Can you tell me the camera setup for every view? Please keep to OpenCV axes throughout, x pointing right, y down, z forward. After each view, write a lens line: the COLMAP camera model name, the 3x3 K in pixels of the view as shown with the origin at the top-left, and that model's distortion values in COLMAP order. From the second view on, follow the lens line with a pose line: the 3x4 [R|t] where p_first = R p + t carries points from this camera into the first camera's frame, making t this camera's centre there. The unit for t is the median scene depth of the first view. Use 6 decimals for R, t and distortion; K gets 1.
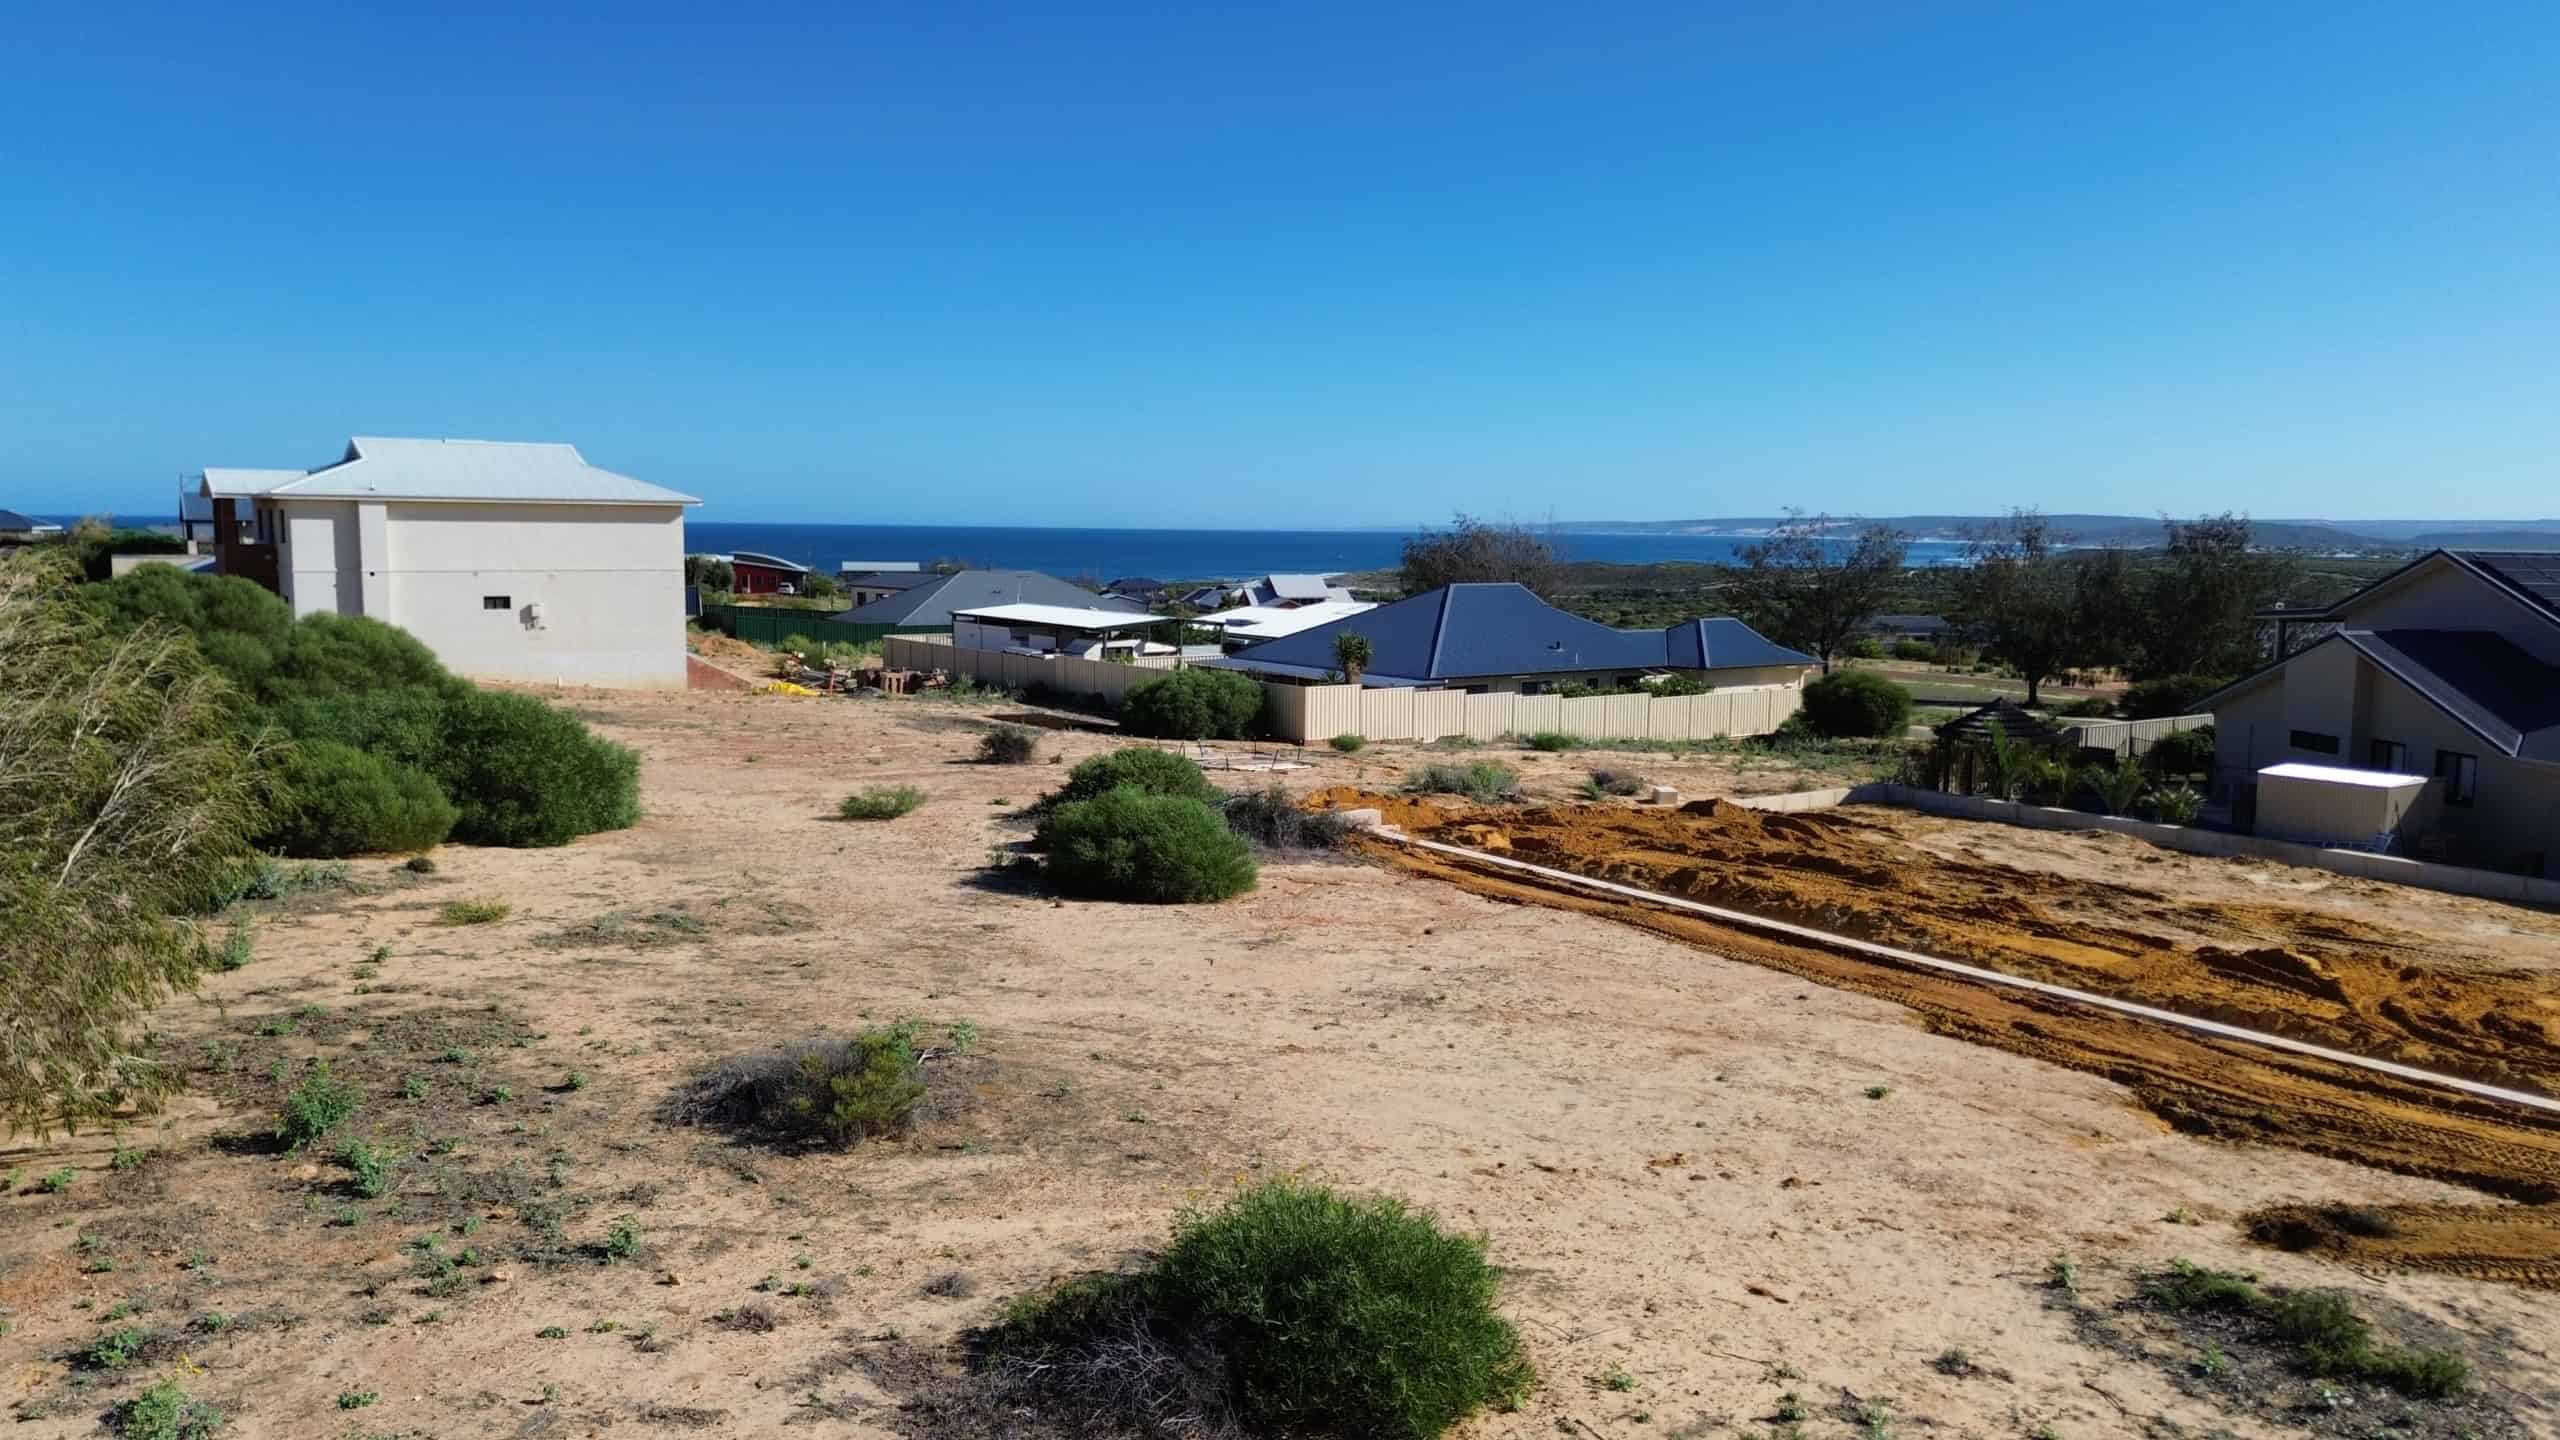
lens RADIAL K [[1760.4, 0, 1279.7], [0, 1760.4, 712.2], [0, 0, 1]] dist [0.032942, -0.002681]
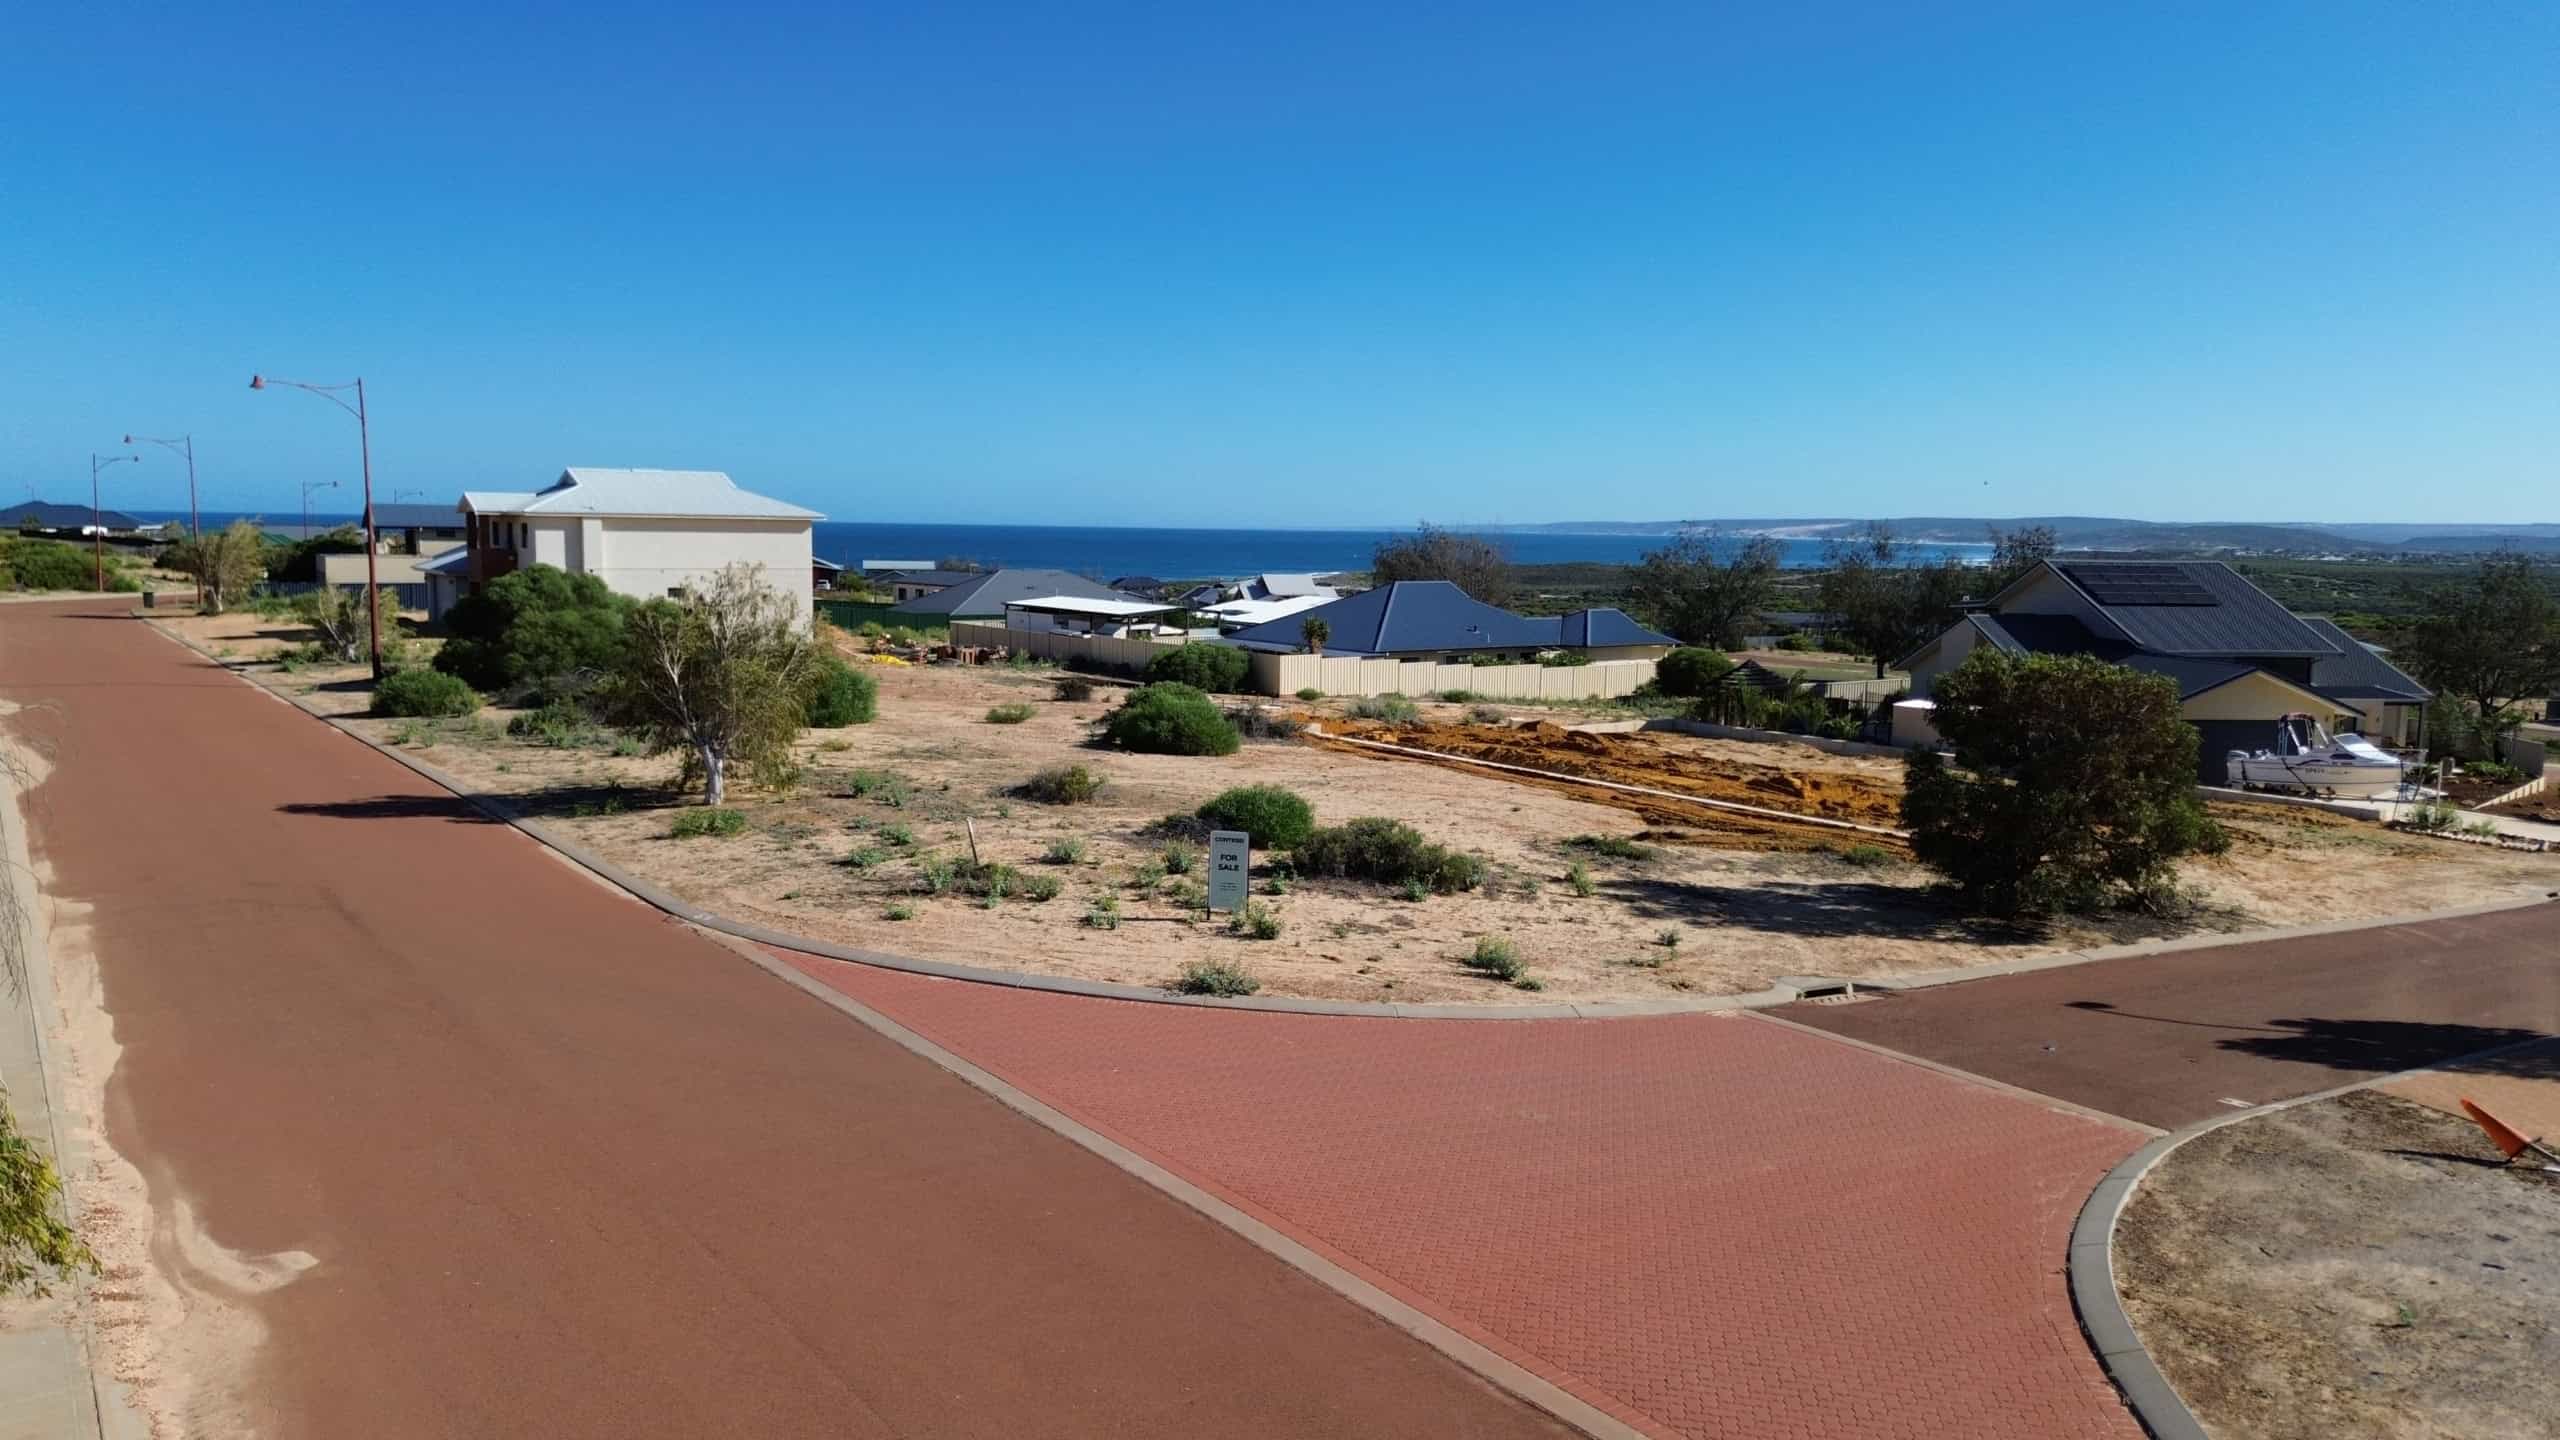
lens RADIAL K [[1760.4, 0, 1276.5], [0, 1760.4, 729.7], [0, 0, 1]] dist [0.032942, -0.002681]
pose [[0.999993, 0.003809, 0.000361, 0.009835], [-0.003812, 0.999938, 0.010439, 0.025235], [-0.000321, -0.010440, 0.999945, -0.325198]]
